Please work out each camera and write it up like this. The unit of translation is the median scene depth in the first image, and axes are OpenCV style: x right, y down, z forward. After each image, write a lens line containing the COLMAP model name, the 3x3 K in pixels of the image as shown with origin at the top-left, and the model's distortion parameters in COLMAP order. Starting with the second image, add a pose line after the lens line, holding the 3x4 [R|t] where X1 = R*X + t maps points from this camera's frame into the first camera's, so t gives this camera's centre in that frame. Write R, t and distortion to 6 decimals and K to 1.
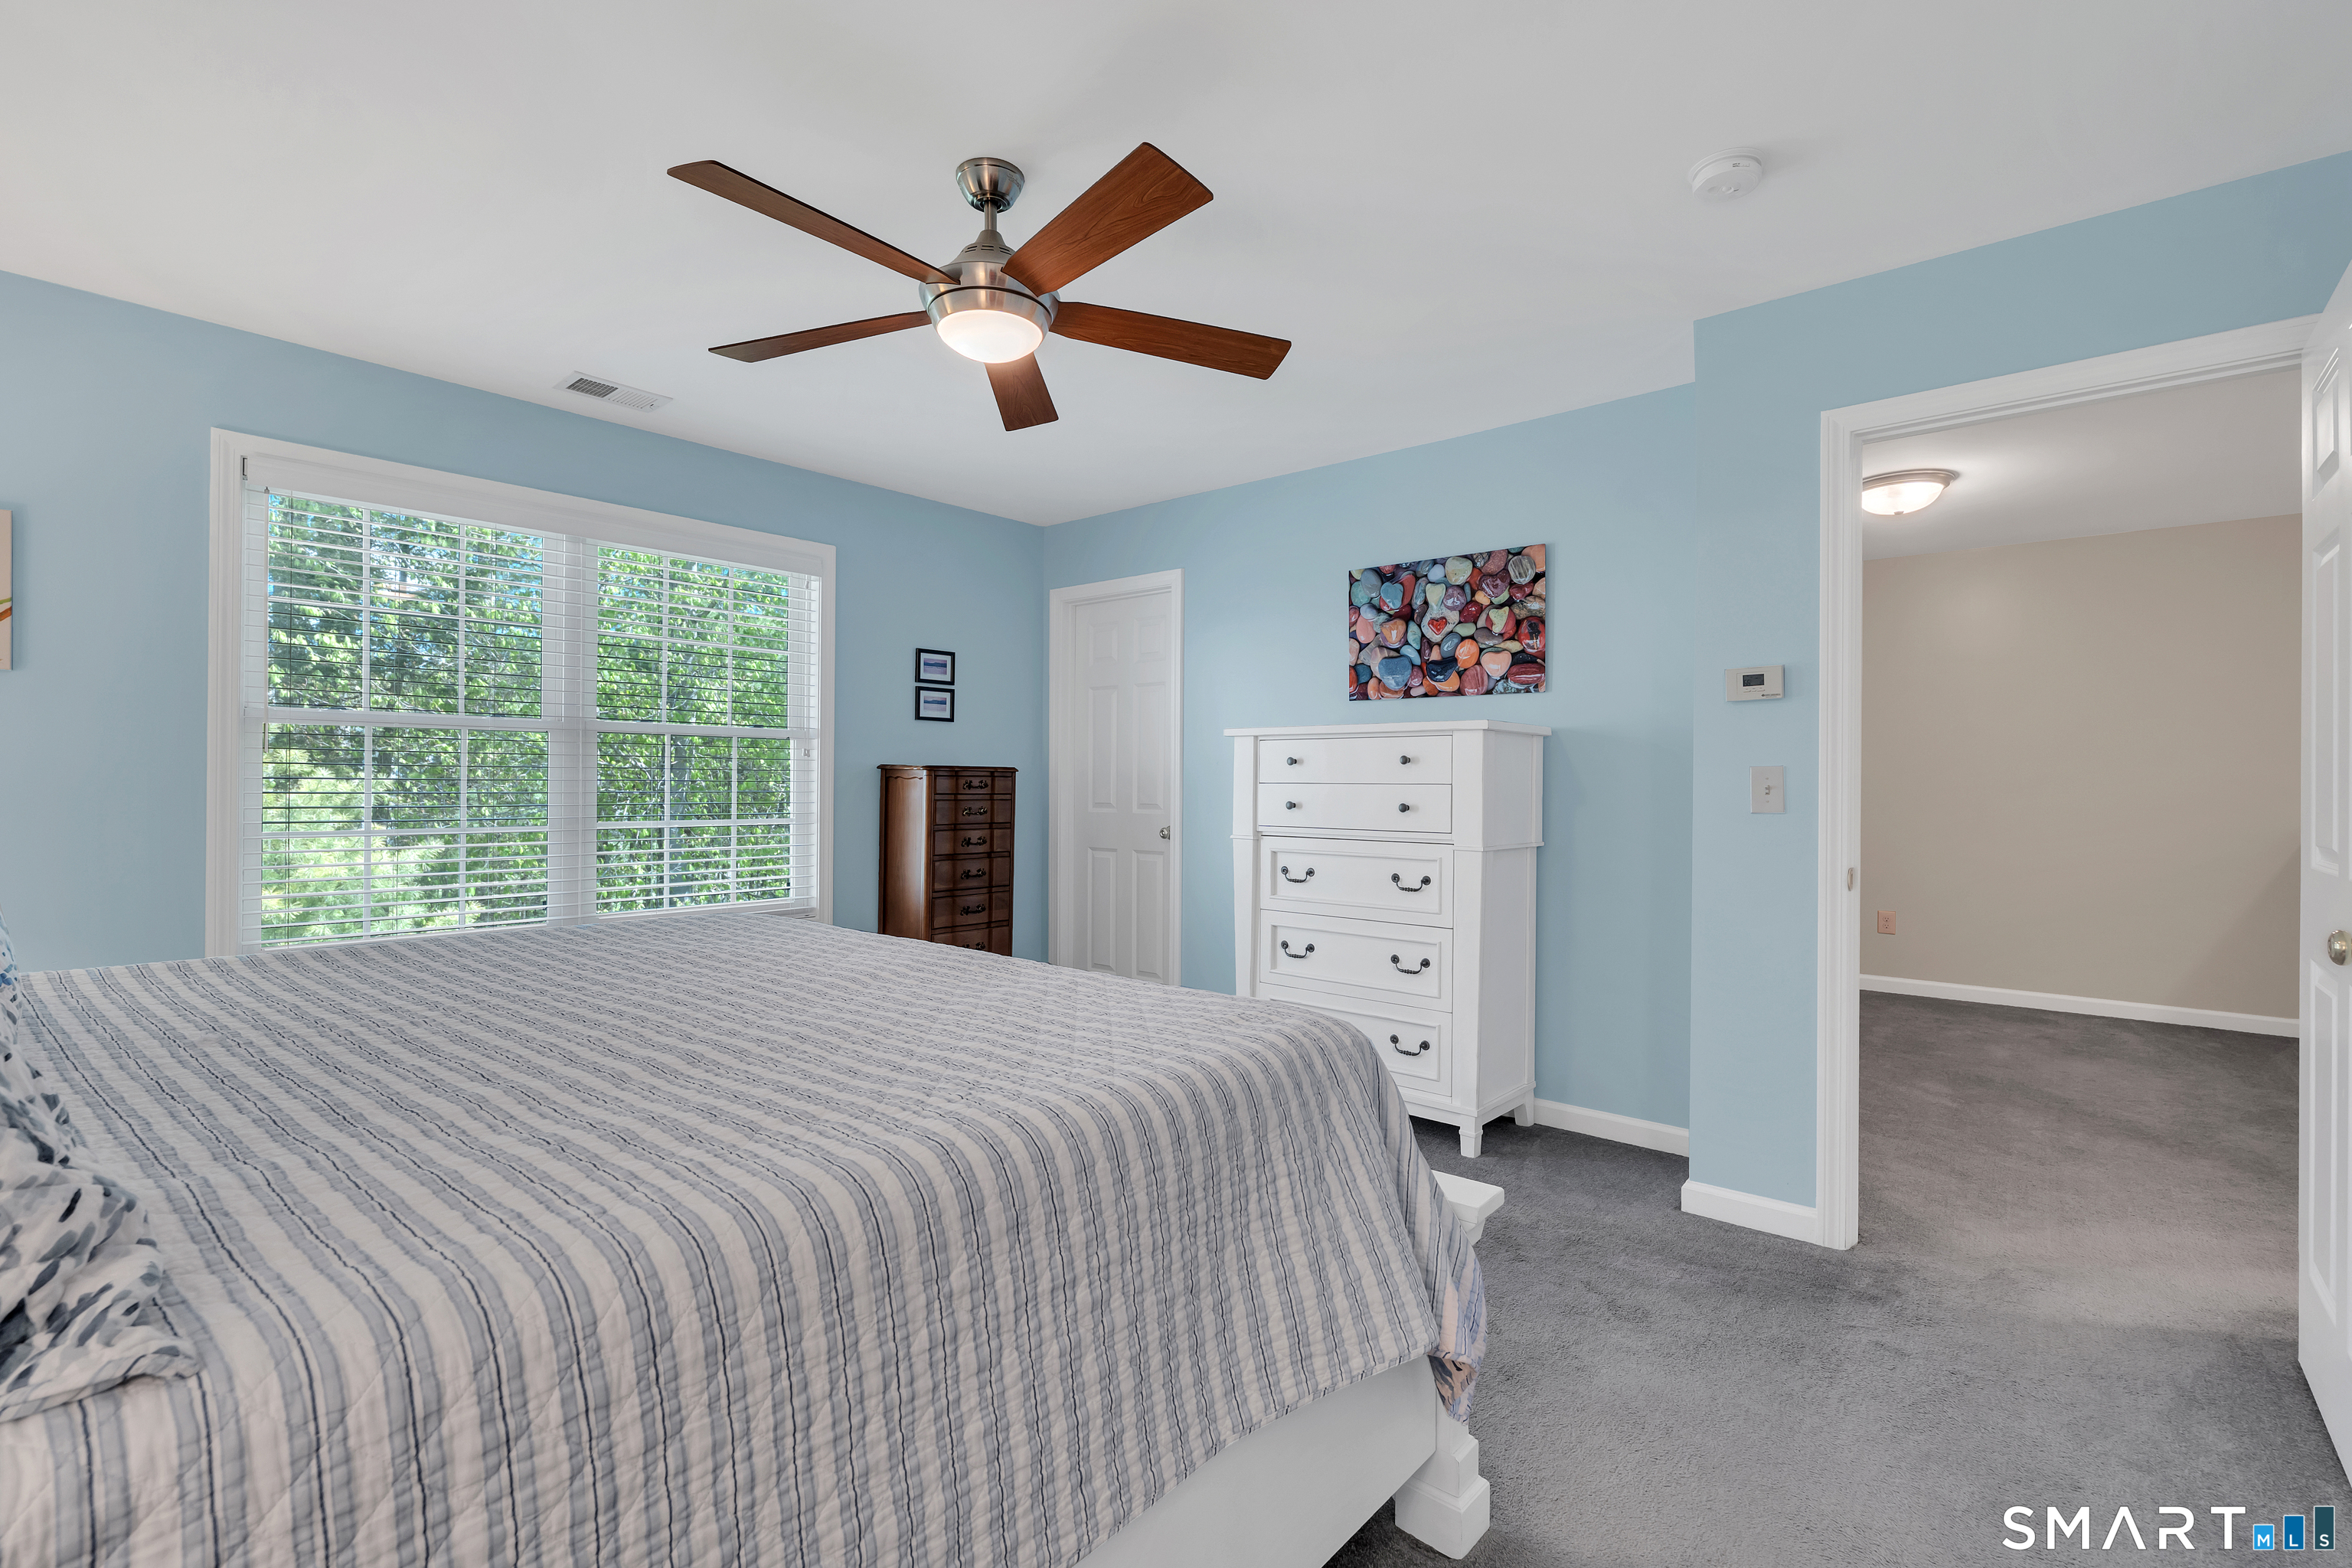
lens RADIAL K [[1046.8, 0, 1181.1], [0, 1046.8, 778.8], [0, 0, 1]] dist [-0.003892, 0.001719]
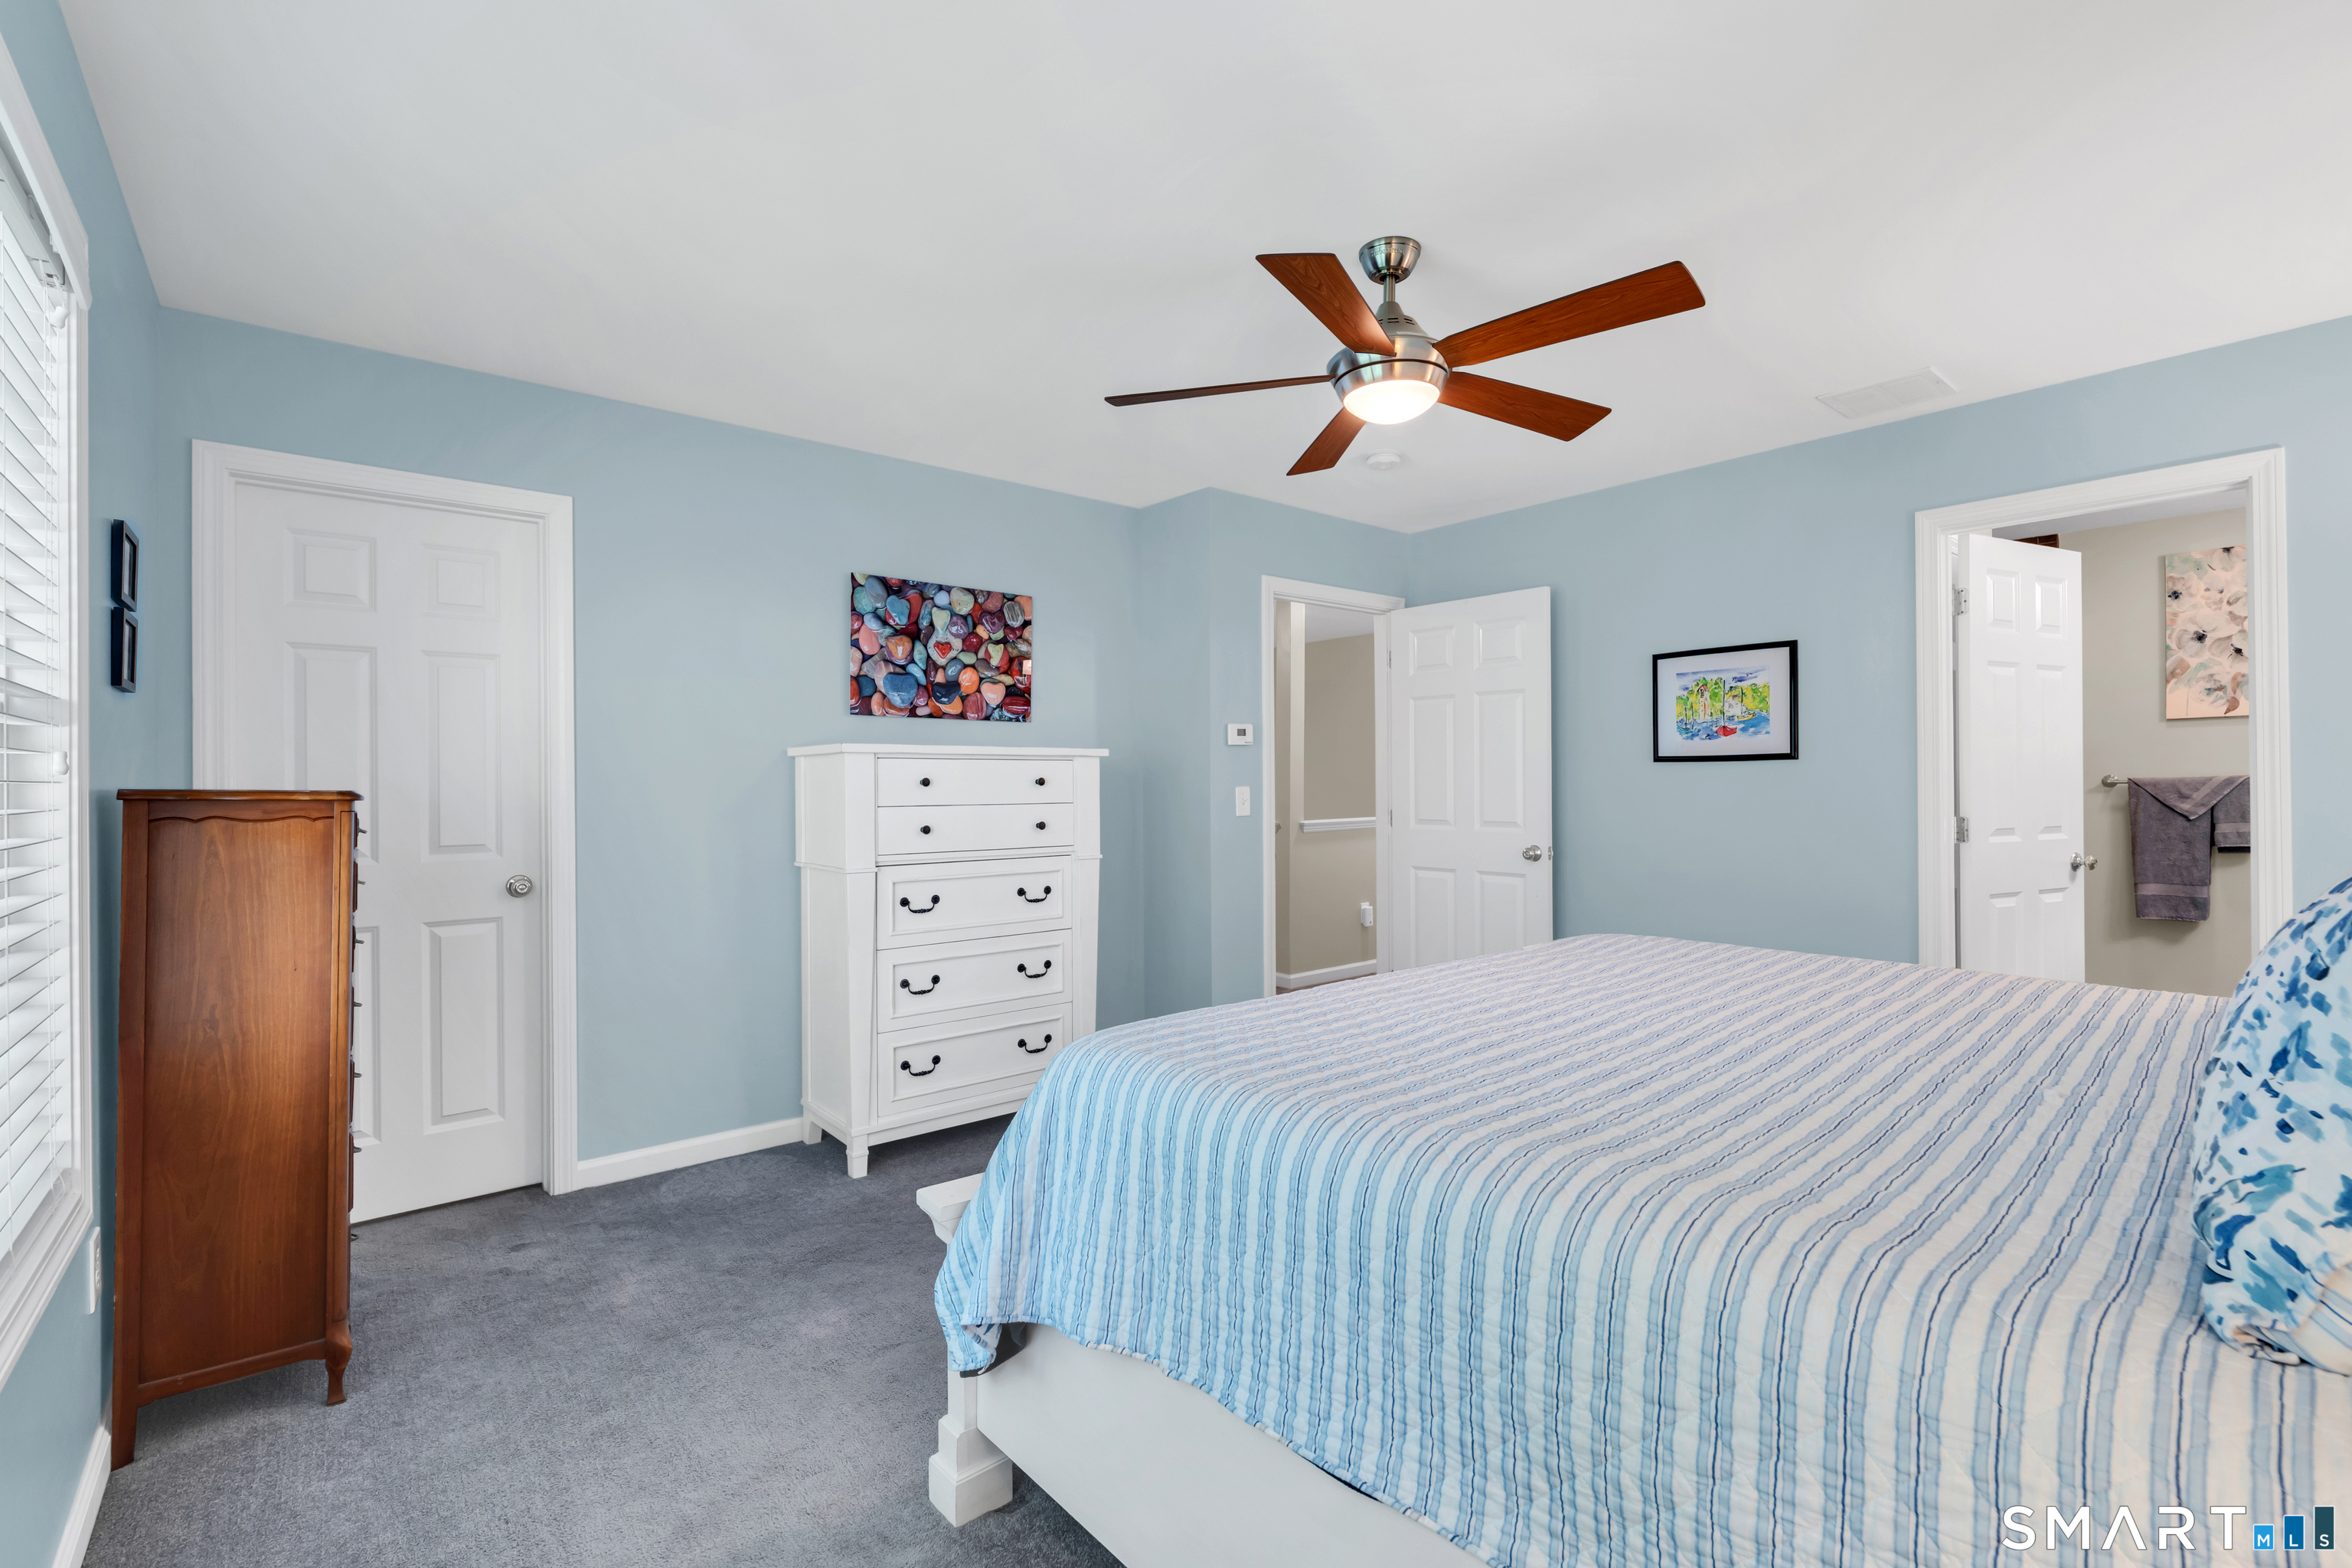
lens RADIAL K [[1046.8, 0, 1181.1], [0, 1046.8, 778.8], [0, 0, 1]] dist [-0.003892, 0.001719]
pose [[0.170295, -0.000933, 0.985393, -0.735985], [0.003485, 0.999994, 0.000345, -0.018182], [-0.985387, 0.003375, 0.170297, 0.592947]]
